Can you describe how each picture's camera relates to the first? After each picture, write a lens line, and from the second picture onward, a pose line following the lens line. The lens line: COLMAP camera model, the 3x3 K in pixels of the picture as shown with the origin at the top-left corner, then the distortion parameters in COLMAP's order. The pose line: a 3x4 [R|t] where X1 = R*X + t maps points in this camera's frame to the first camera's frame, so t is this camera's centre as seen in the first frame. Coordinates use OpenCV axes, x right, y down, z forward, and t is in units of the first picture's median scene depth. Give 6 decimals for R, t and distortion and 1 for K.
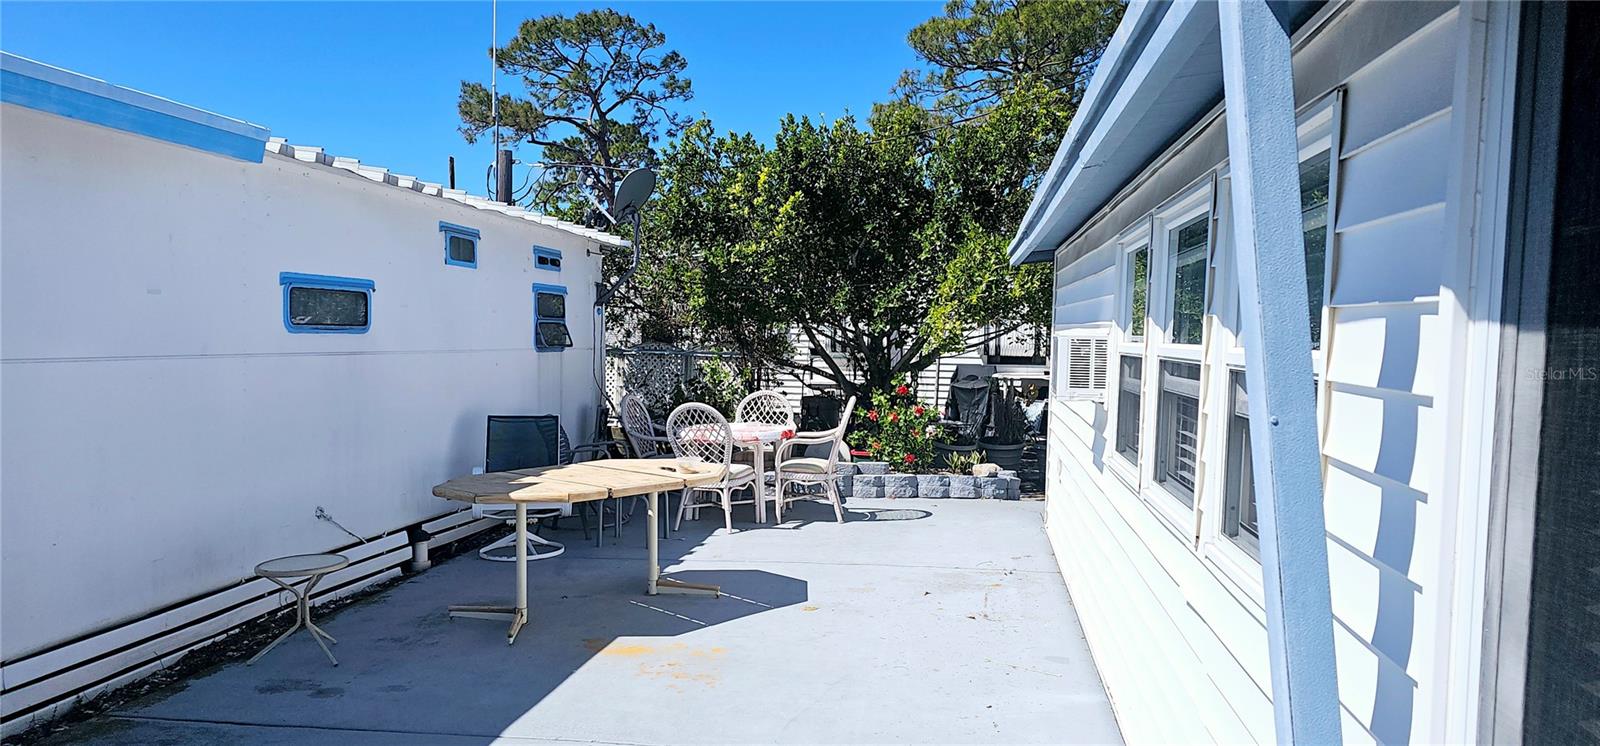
lens RADIAL K [[1086.3, 0, 748.6], [0, 1086.3, 381.2], [0, 0, 1]] dist [0.024661, -0.000572]
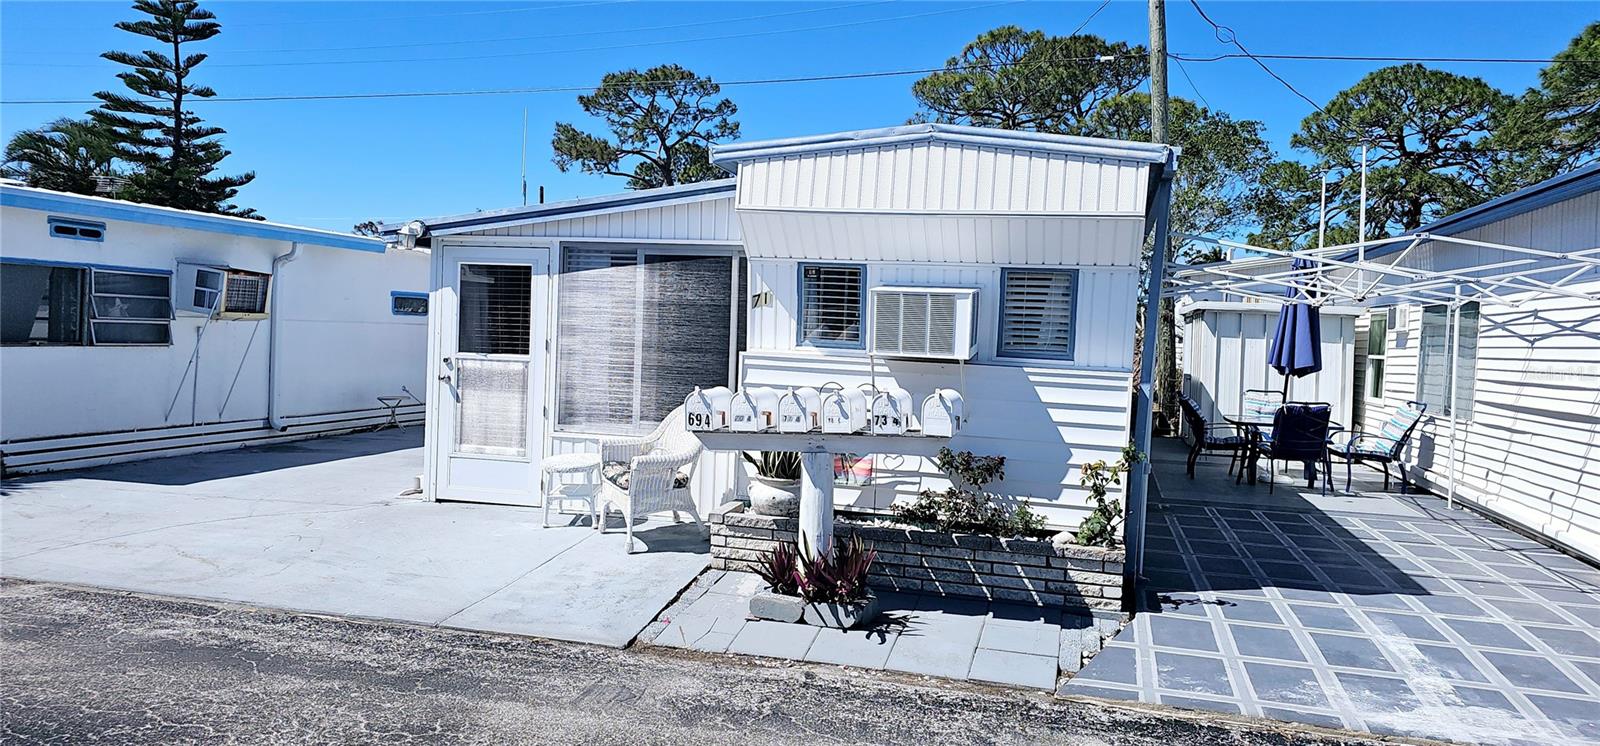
lens RADIAL K [[1086.5, 0, 800.0], [0, 1086.5, 373.0], [0, 0, 1]] dist [0.002842, -0.000005]
pose [[0.997613, 0.024006, -0.064738, 0.103241], [-0.024523, 0.999673, -0.007200, 0.012800], [0.064544, 0.008770, 0.997876, -0.218821]]
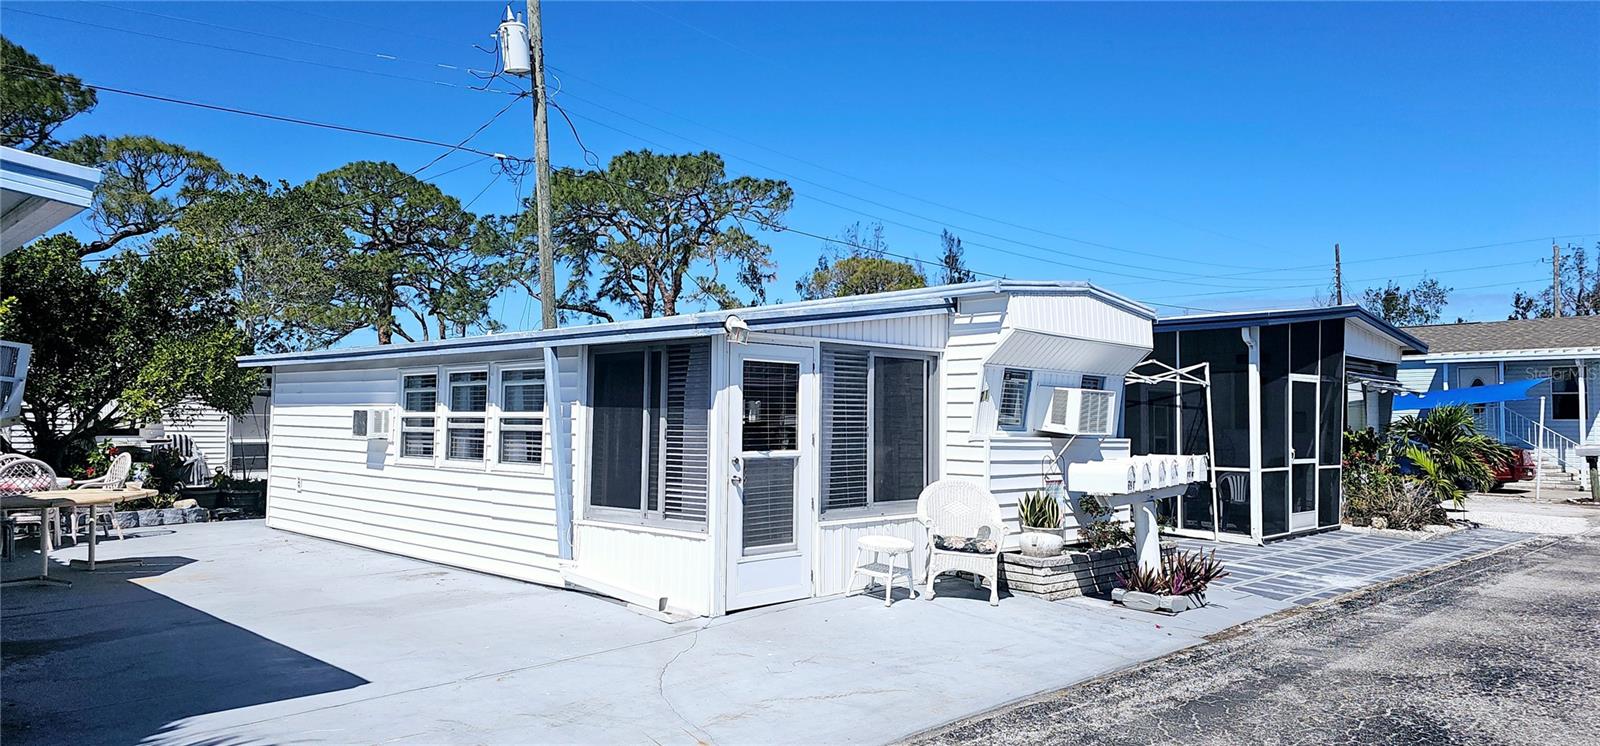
lens RADIAL K [[1086.5, 0, 800.0], [0, 1086.5, 373.0], [0, 0, 1]] dist [0.002842, -0.000005]
pose [[0.557568, 0.027360, 0.829681, -0.144066], [0.037929, 0.997573, -0.058386, 0.006327], [-0.829265, 0.064023, 0.555177, -0.132504]]
